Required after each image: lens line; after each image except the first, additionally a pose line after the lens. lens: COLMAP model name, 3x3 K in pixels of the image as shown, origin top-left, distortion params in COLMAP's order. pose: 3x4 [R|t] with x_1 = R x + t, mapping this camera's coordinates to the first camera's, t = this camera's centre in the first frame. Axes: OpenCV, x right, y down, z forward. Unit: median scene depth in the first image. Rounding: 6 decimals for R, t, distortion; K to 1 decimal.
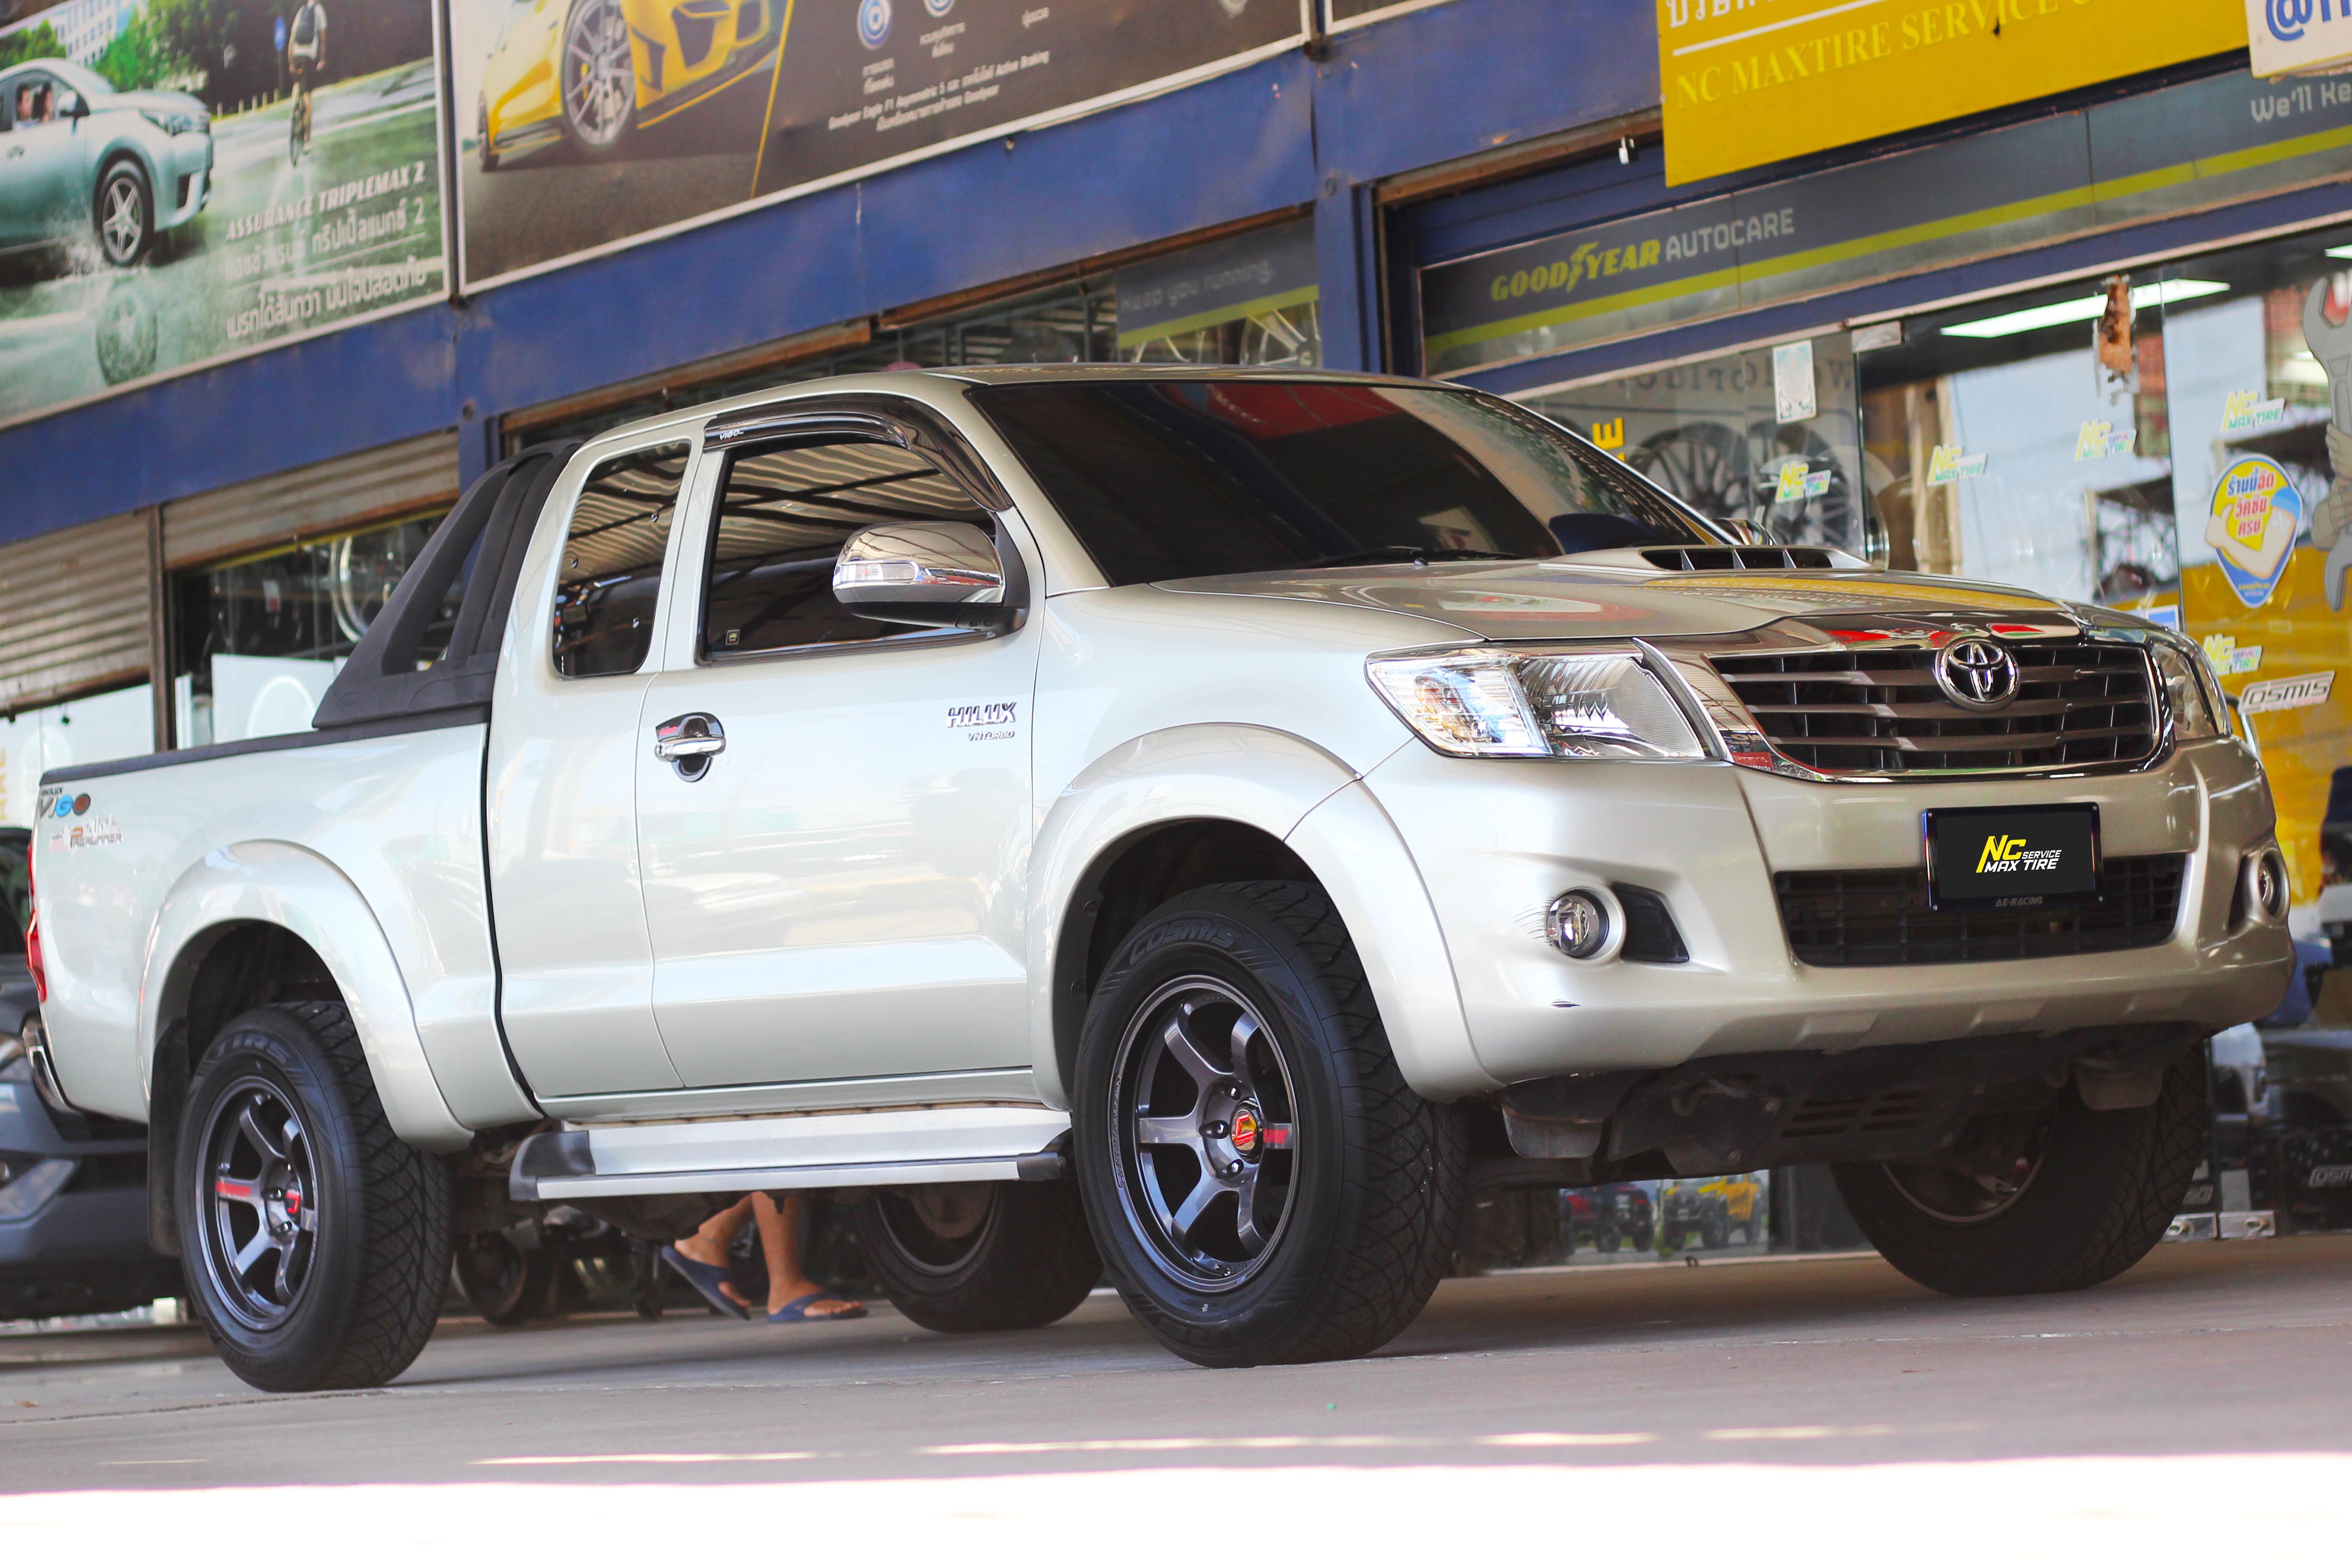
lens RADIAL K [[6791.2, 0, 1112.9], [0, 6791.2, 687.8], [0, 0, 1]] dist [-0.026874, -0.603839]
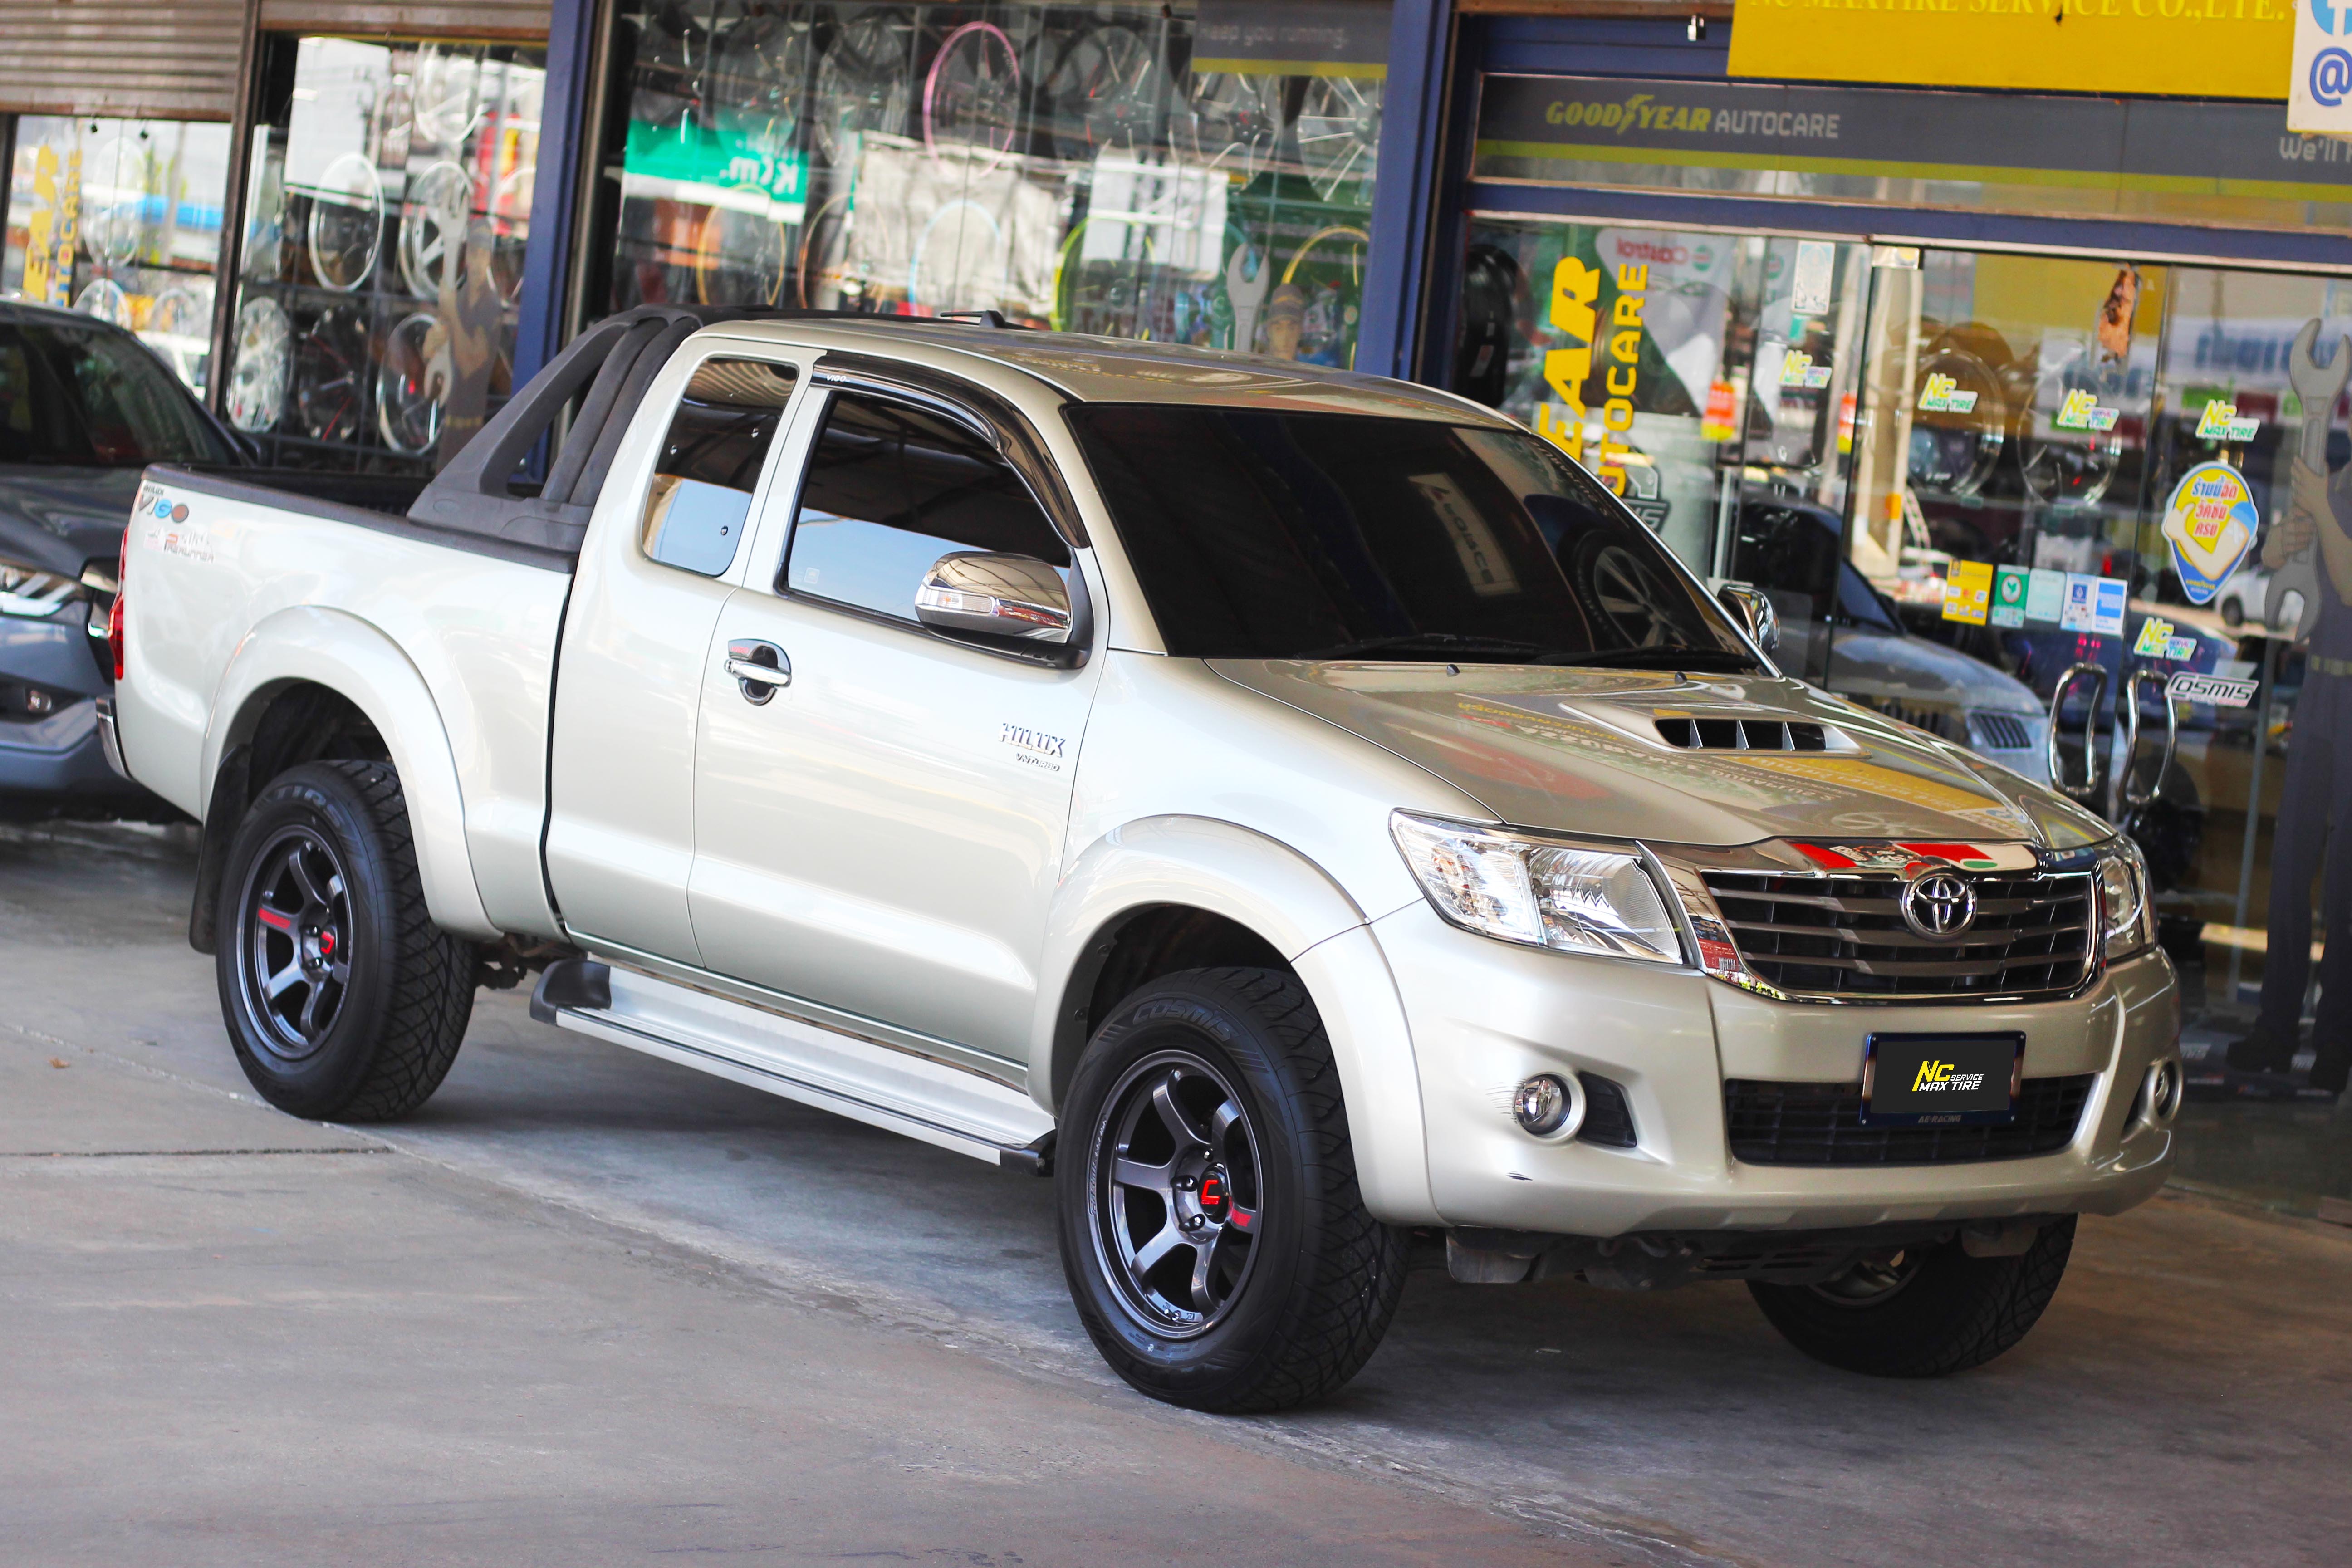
lens RADIAL K [[6478.0, 0, 1176.0], [0, 6478.0, 784.0], [0, 0, 1]] dist [-0.011893, -0.643491]
pose [[0.986975, 0.156650, 0.036613, -0.023406], [-0.160425, 0.975352, 0.151499, -0.105114], [-0.011978, -0.155399, 0.987779, -0.018866]]
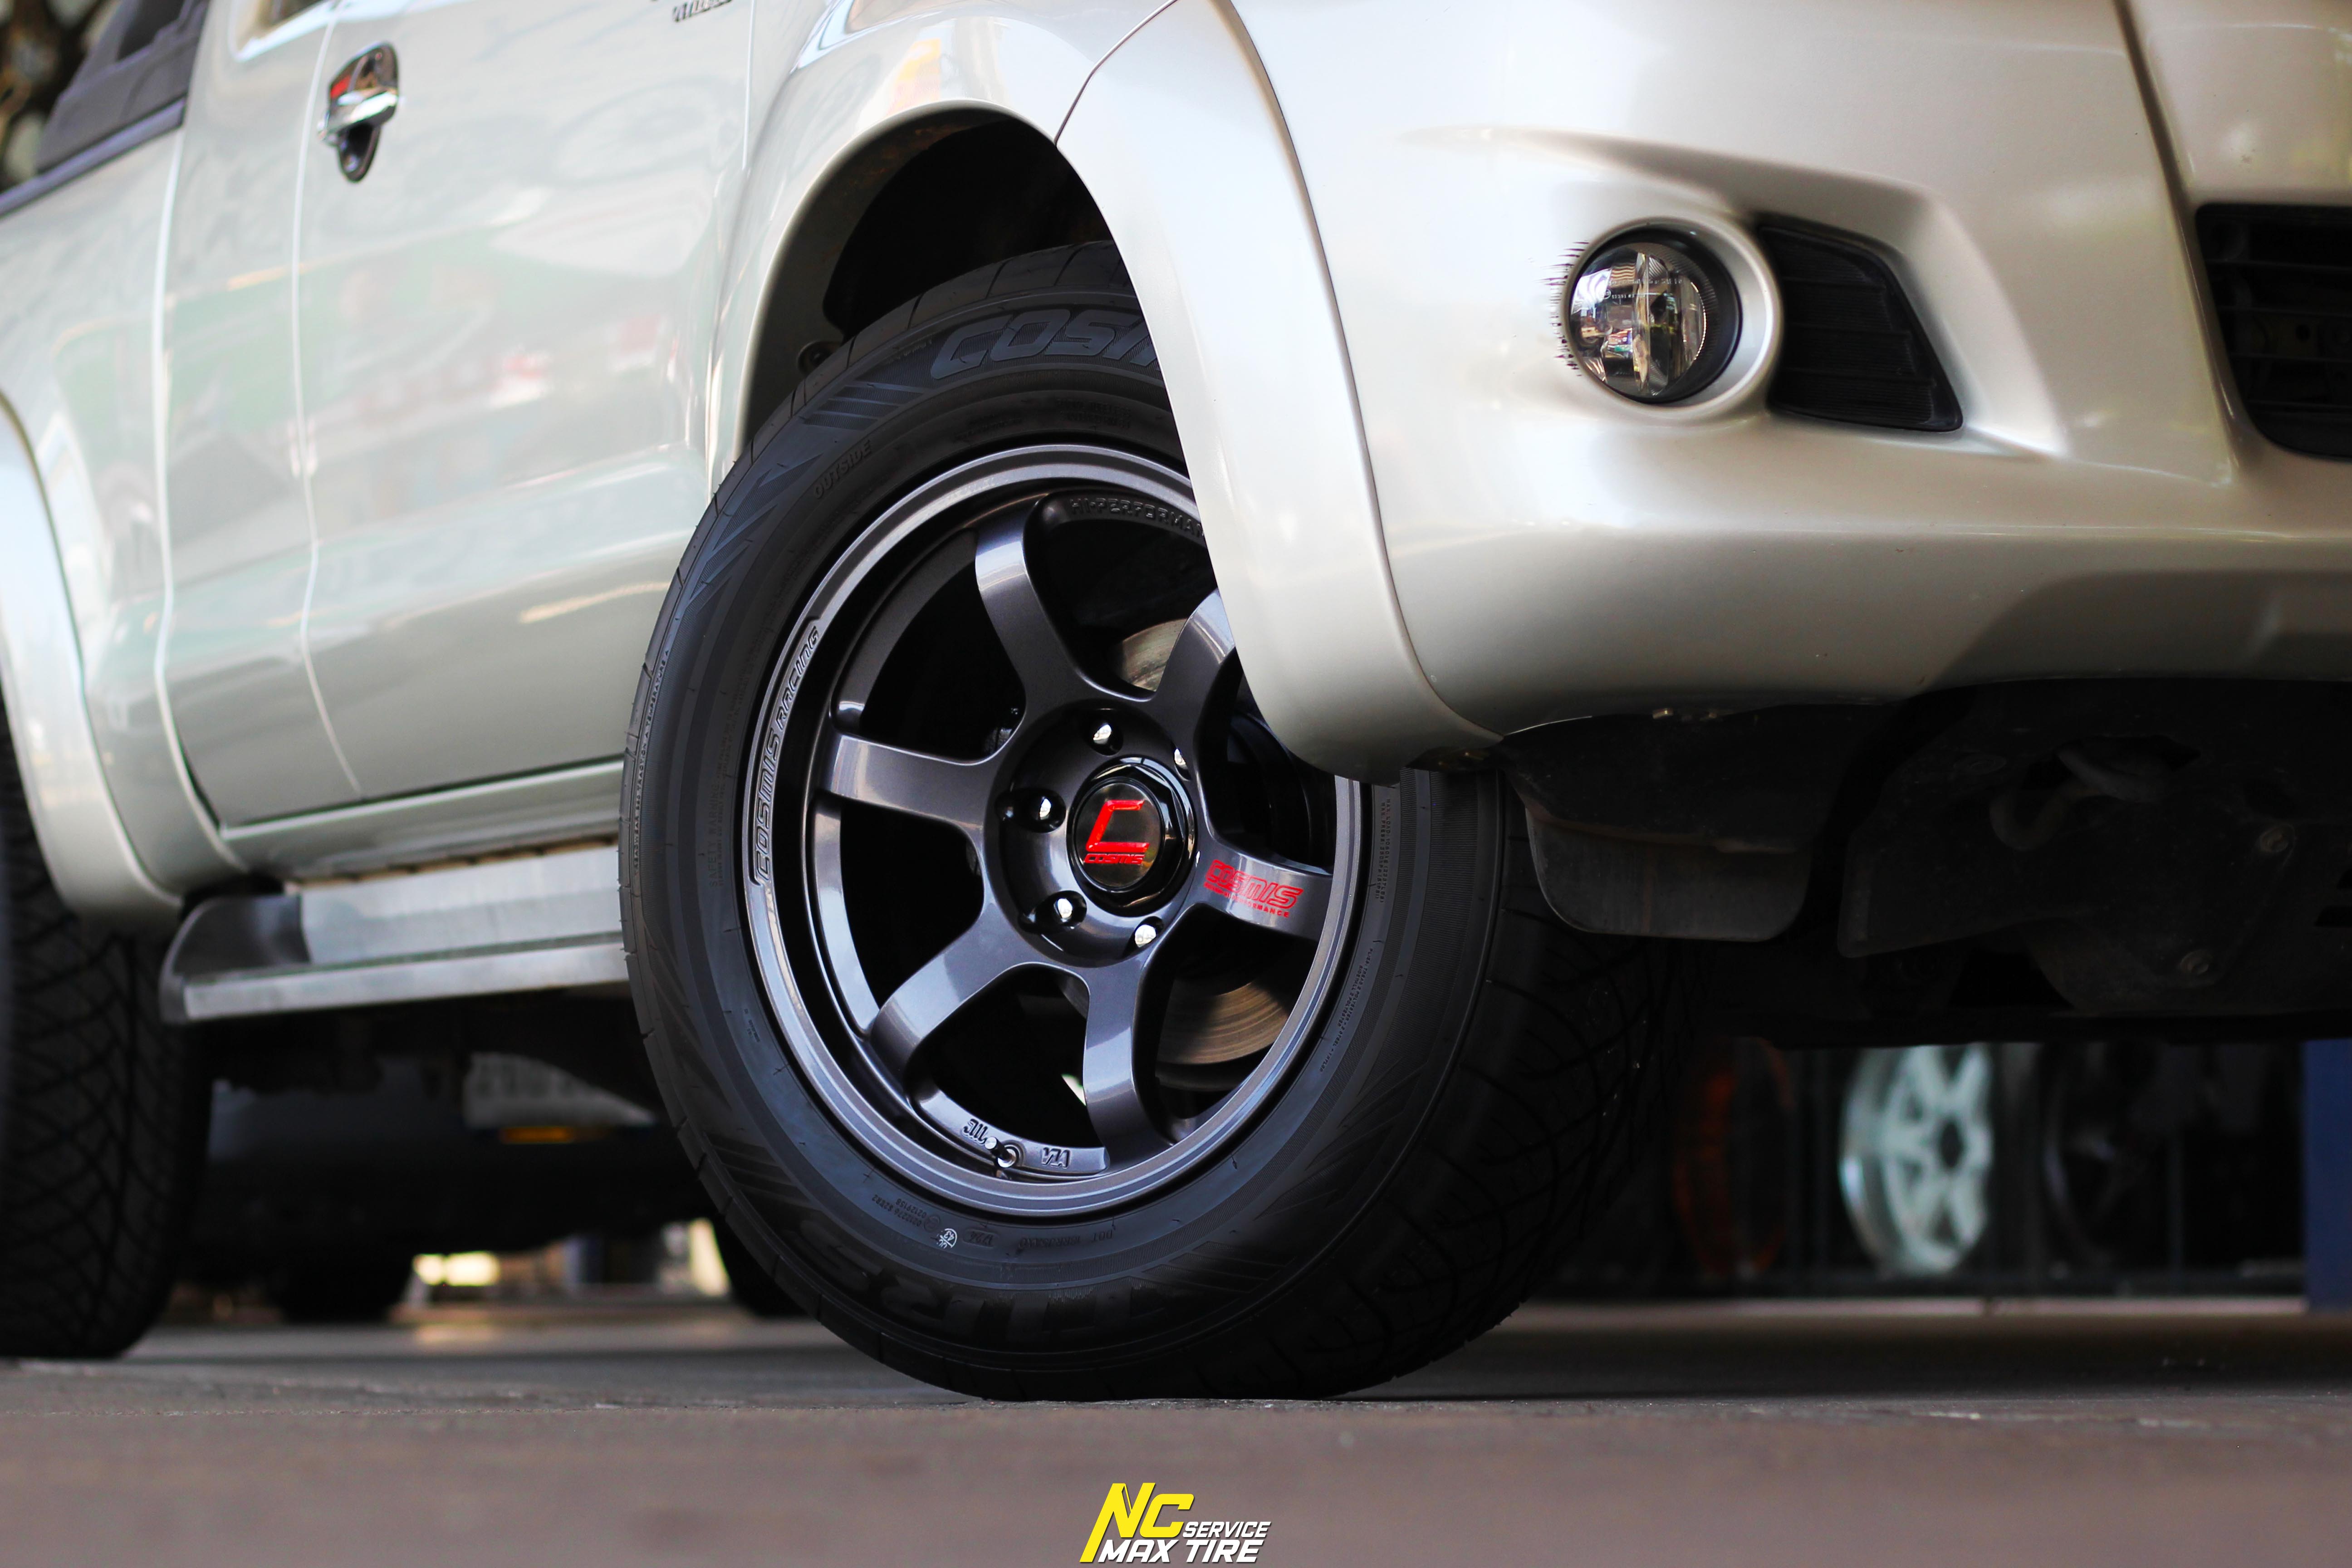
lens RADIAL K [[6791.2, 0, 1112.9], [0, 6791.2, 687.8], [0, 0, 1]] dist [-0.026874, -0.603839]
pose [[0.970111, 0.037826, -0.239696, 0.083654], [-0.038641, 0.999252, 0.001303, 0.036001], [0.239566, 0.007998, 0.970847, 0.393508]]
